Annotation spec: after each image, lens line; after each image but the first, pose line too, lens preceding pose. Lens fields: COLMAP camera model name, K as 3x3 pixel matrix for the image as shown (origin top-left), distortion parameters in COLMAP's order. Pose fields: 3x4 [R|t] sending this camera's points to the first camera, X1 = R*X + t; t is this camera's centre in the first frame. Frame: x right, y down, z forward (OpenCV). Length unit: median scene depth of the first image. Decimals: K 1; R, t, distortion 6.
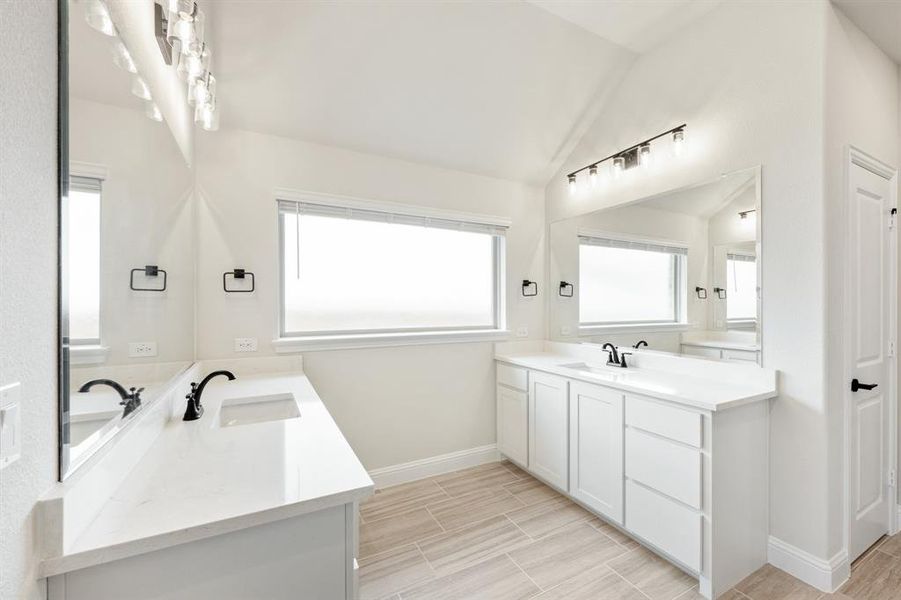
lens RADIAL K [[369.3, 0, 454.4], [0, 369.3, 299.4], [0, 0, 1]] dist [0.008100, 0.000190]
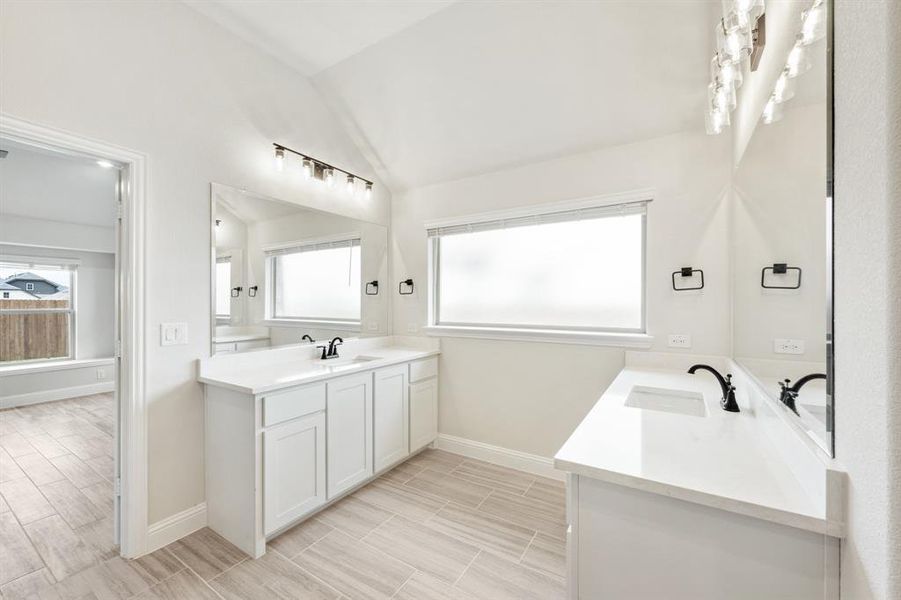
lens RADIAL K [[369.3, 0, 457.4], [0, 369.3, 301.3], [0, 0, 1]] dist [0.008100, 0.000190]
pose [[0.499204, -0.001615, -0.866483, 0.900214], [0.008163, 0.999963, 0.002839, 0.009150], [0.866446, -0.008491, 0.499199, 0.413930]]
